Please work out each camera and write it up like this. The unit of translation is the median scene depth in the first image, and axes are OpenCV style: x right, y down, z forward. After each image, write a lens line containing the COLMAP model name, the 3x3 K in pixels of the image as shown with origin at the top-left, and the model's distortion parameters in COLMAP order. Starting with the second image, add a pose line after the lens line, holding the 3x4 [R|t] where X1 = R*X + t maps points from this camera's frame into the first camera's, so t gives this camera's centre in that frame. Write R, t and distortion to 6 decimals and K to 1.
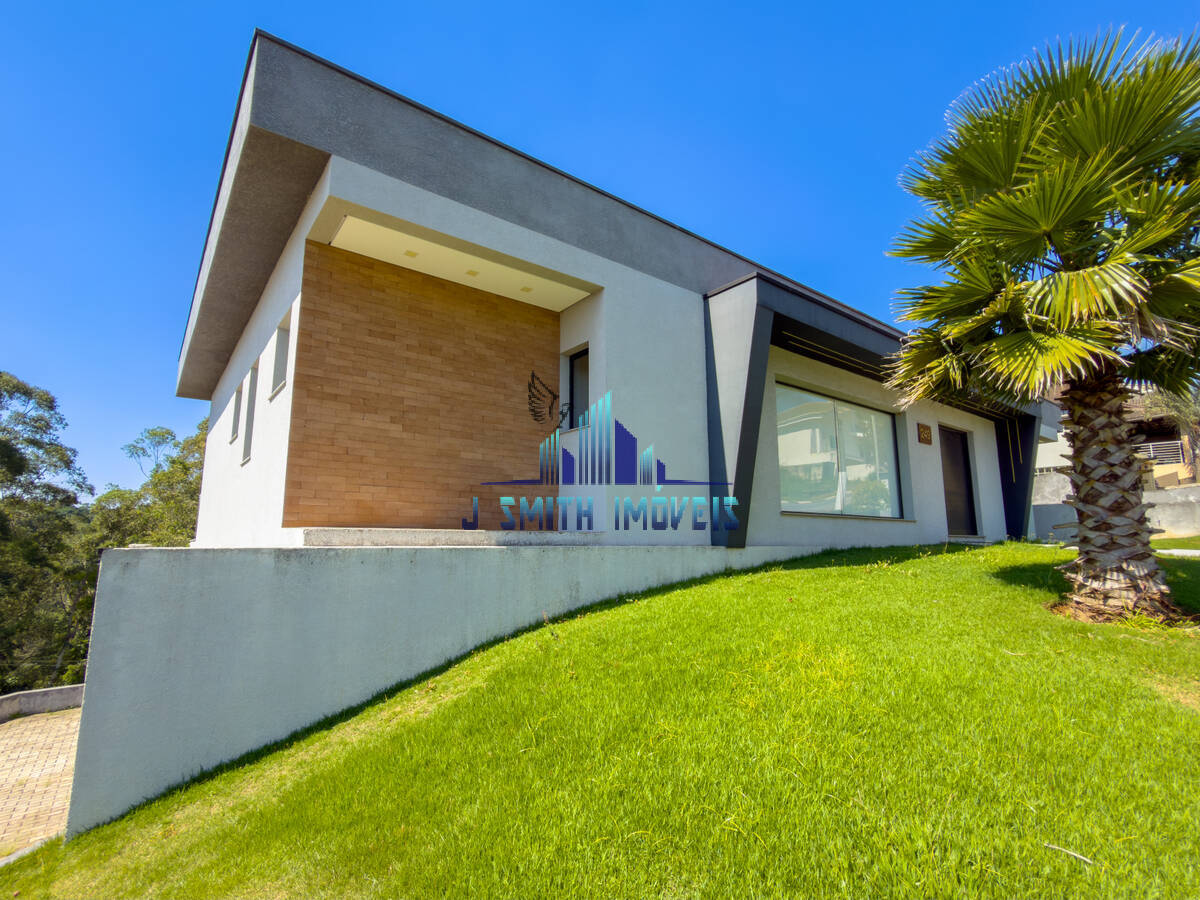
lens RADIAL K [[579.2, 0, 600.0], [0, 579.2, 450.0], [0, 0, 1]] dist [-0.003168, -0.000488]
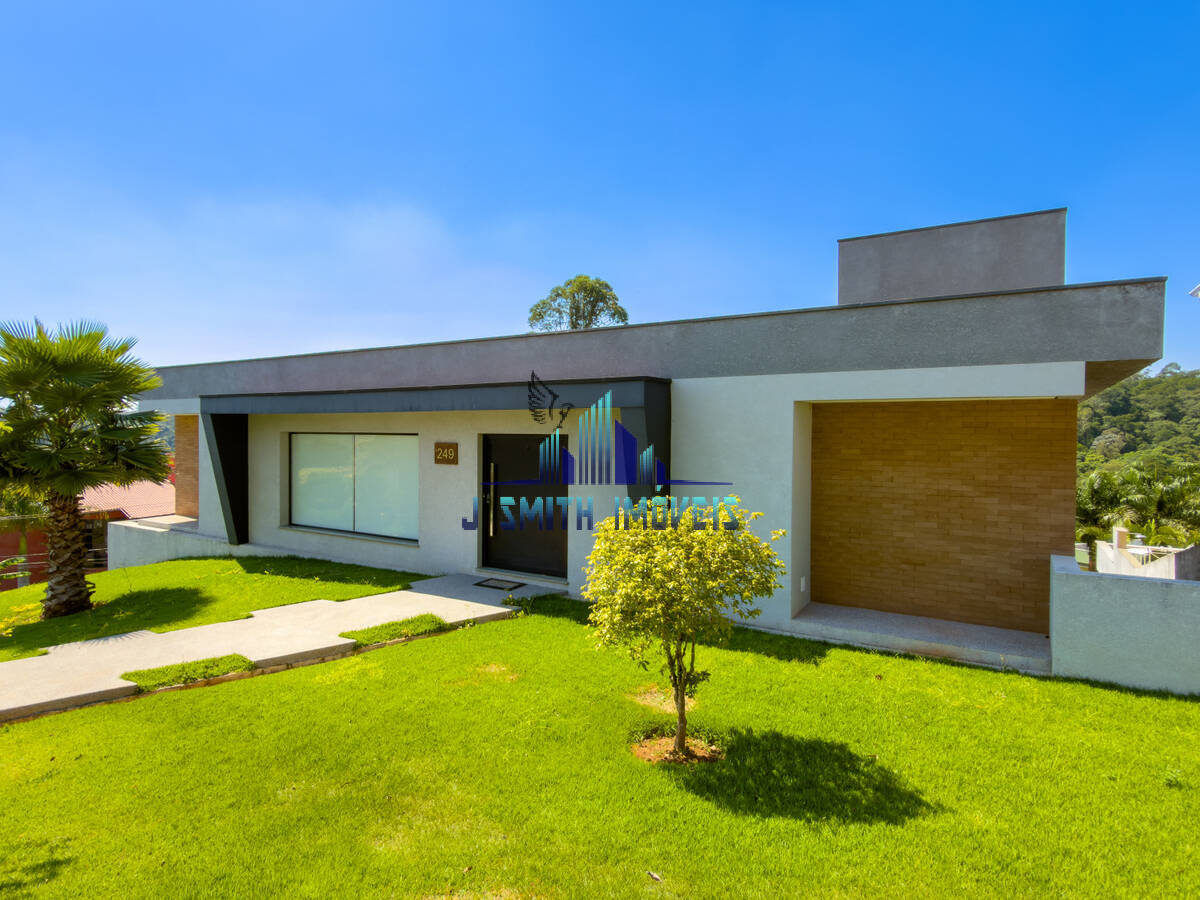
lens RADIAL K [[656.6, 0, 600.0], [0, 656.6, 450.0], [0, 0, 1]] dist [0.000948, -0.001026]
pose [[0.368382, 0.027259, -0.929275, 3.030731], [0.138142, 0.986869, 0.083710, -0.162012], [0.919354, -0.159209, 0.359779, 1.614020]]
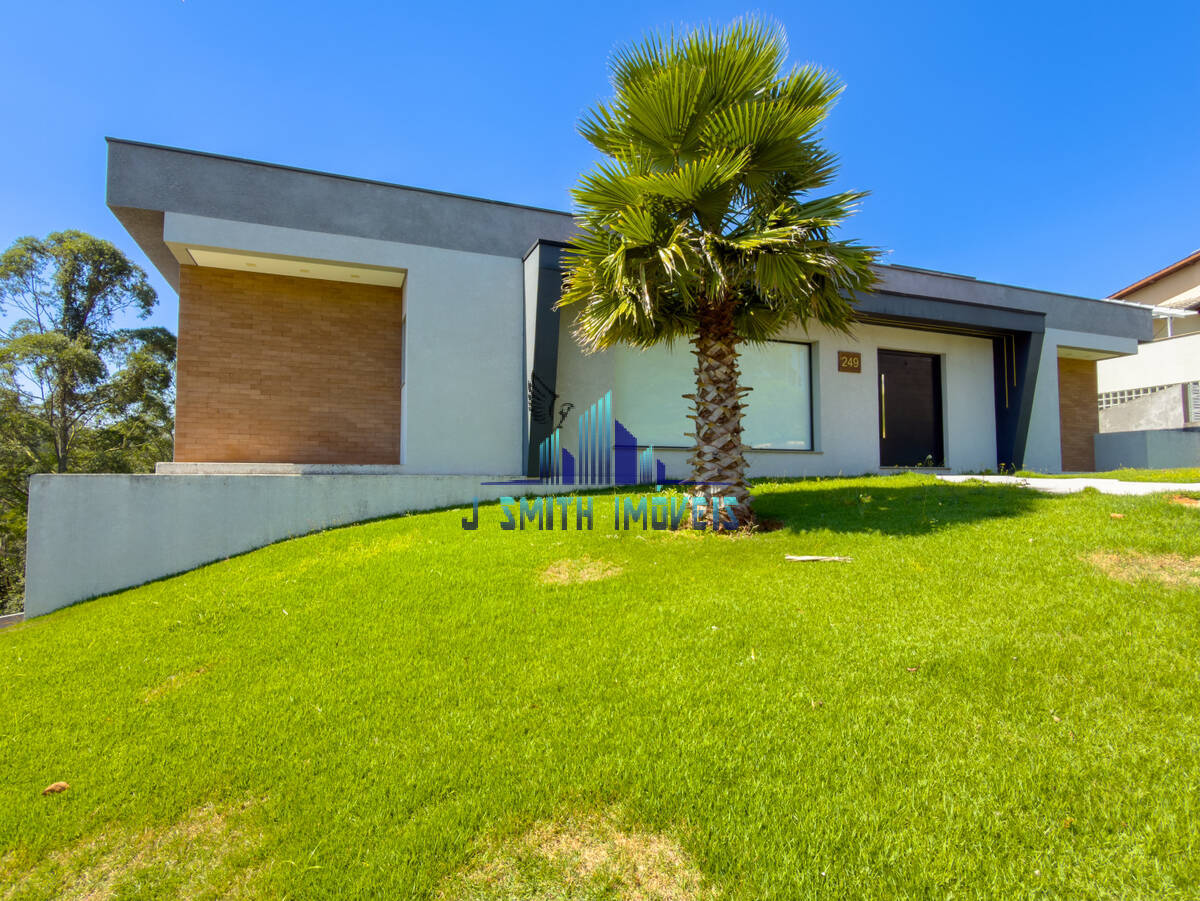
lens RADIAL K [[639.3, 0, 597.9], [0, 639.3, 451.7], [0, 0, 1]] dist [-0.003662, -0.000957]
pose [[0.962098, -0.017447, -0.272146, 0.842601], [0.046768, 0.993722, 0.101631, -0.013711], [0.268664, -0.110507, 0.956874, -0.266326]]
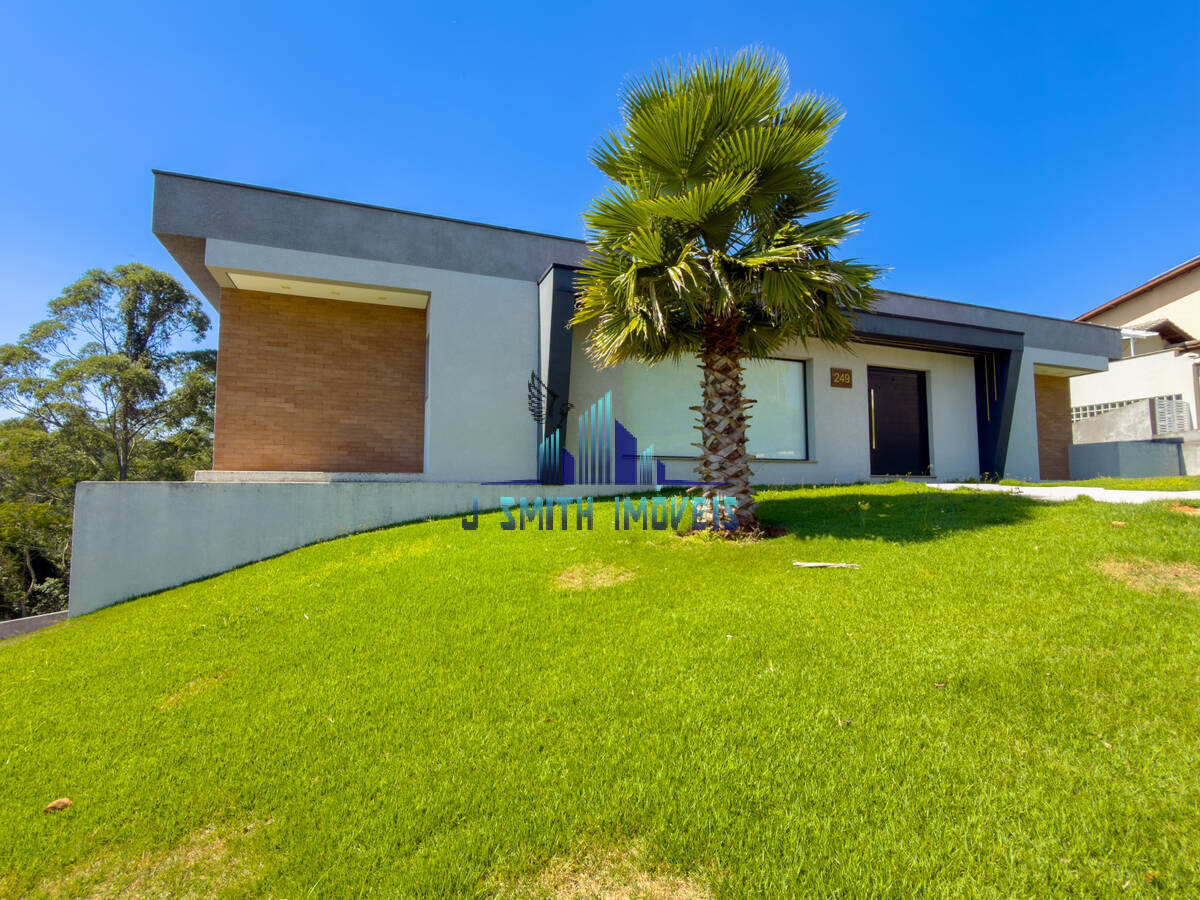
lens RADIAL K [[579.2, 0, 600.0], [0, 579.2, 450.0], [0, 0, 1]] dist [-0.003168, -0.000488]
pose [[0.959532, -0.022349, -0.280712, 0.823224], [0.046950, 0.995590, 0.081220, -0.007820], [0.277658, -0.091112, 0.956349, -0.221685]]
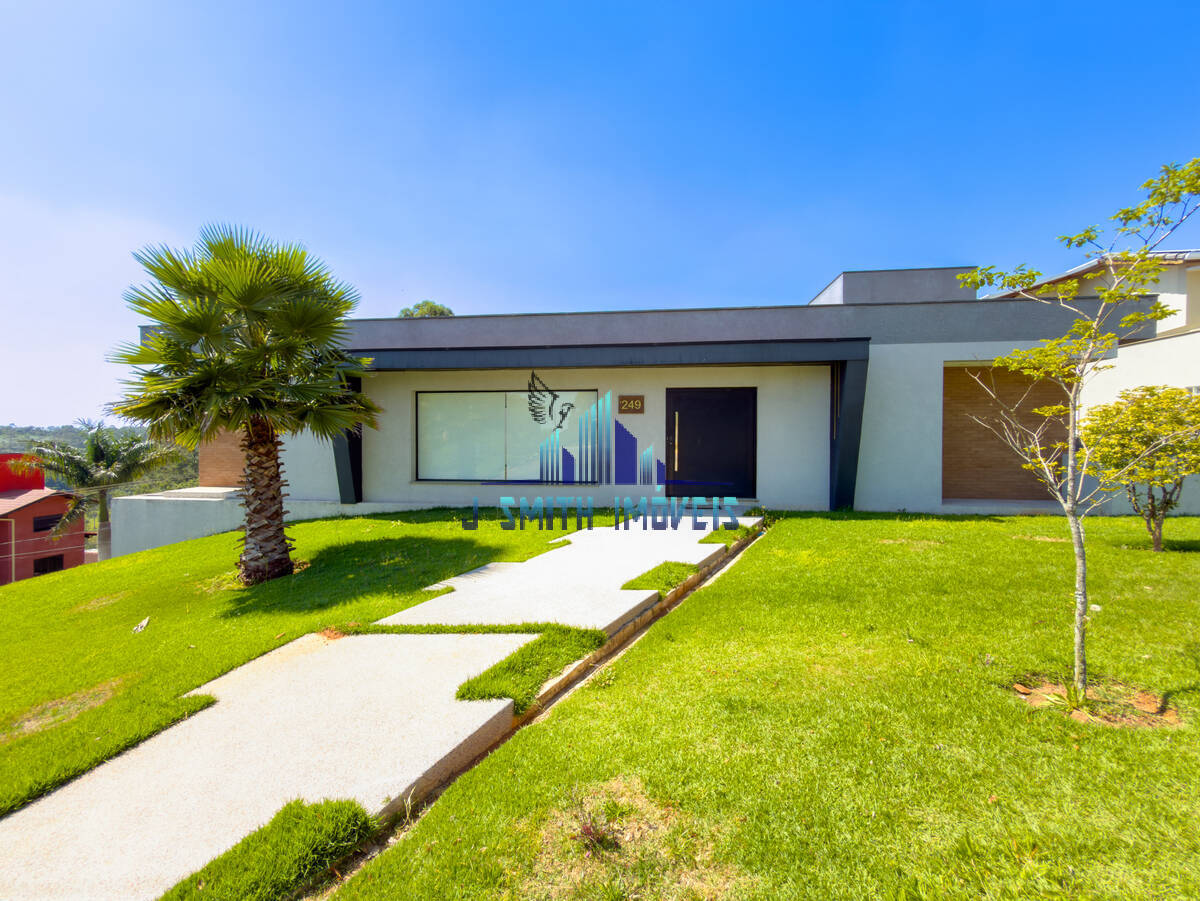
lens RADIAL K [[487.1, 0, 600.0], [0, 487.1, 450.5], [0, 0, 1]] dist [-0.000846, -0.000043]
pose [[0.721347, 0.018029, -0.692339, 2.172095], [0.105604, 0.985108, 0.135681, -0.137374], [0.684475, -0.170987, 0.708701, 0.574818]]
